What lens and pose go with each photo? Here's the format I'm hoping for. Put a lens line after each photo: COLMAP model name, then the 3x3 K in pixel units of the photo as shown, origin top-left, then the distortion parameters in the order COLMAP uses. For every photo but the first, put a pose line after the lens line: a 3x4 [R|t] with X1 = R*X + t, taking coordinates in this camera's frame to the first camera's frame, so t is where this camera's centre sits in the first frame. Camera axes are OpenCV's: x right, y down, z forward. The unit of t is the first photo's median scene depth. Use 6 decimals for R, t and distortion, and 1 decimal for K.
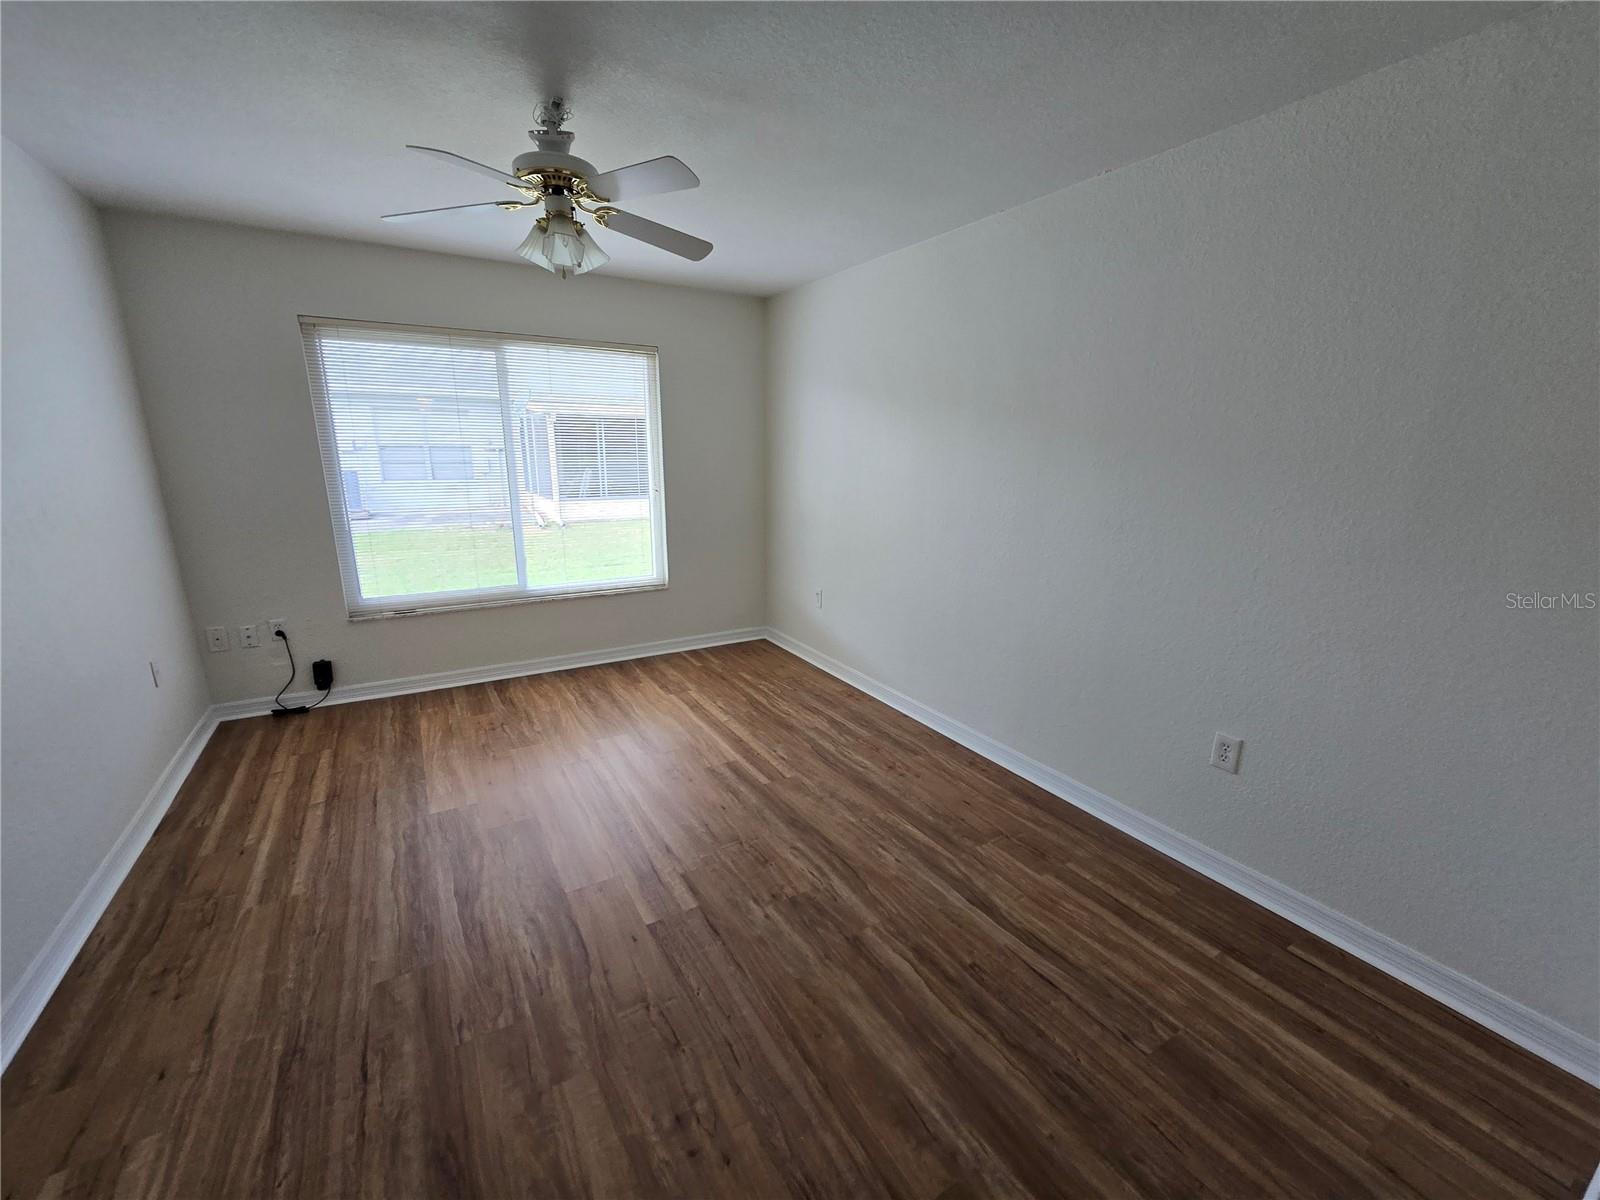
lens RADIAL K [[647.7, 0, 792.0], [0, 647.7, 597.9], [0, 0, 1]] dist [0.000342, -0.000275]
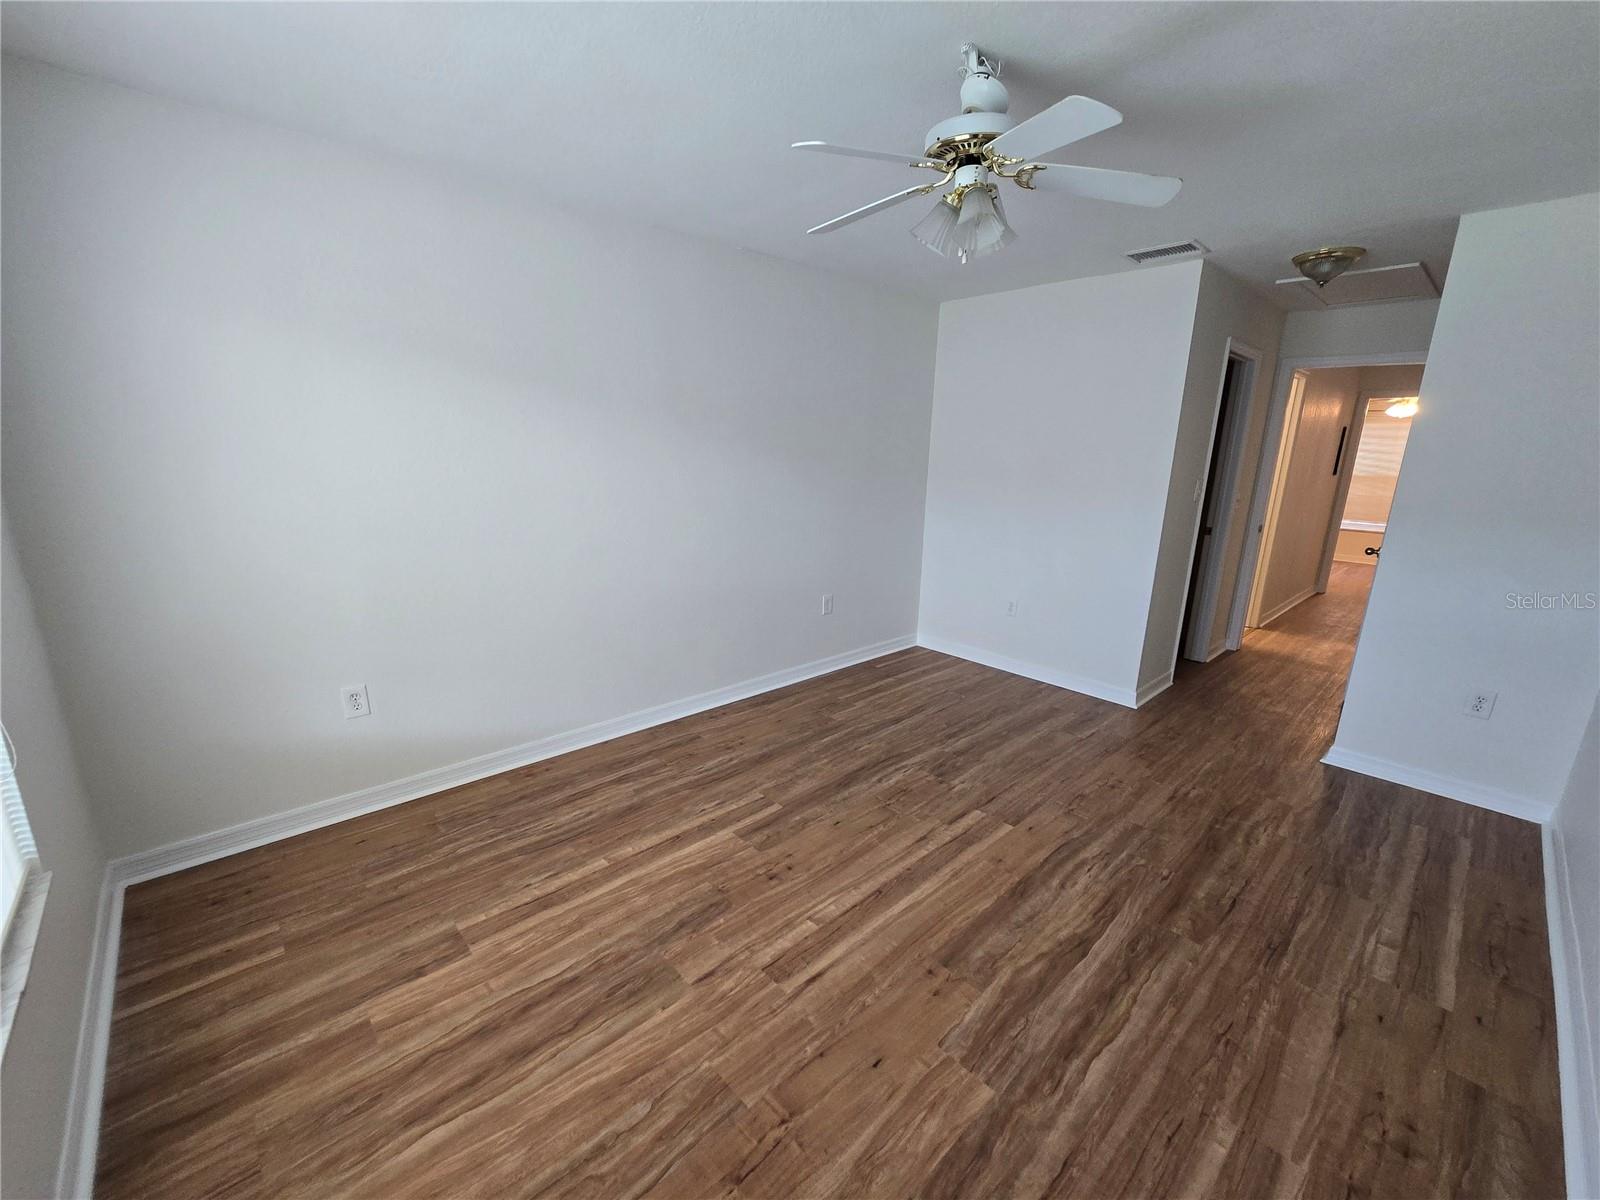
lens RADIAL K [[647.7, 0, 800.2], [0, 647.7, 611.1], [0, 0, 1]] dist [0.000342, -0.000275]
pose [[-0.199144, -0.260451, 0.944726, -0.820940], [0.203798, 0.931951, 0.299889, -0.245689], [-0.958545, 0.252255, -0.132513, 0.965613]]
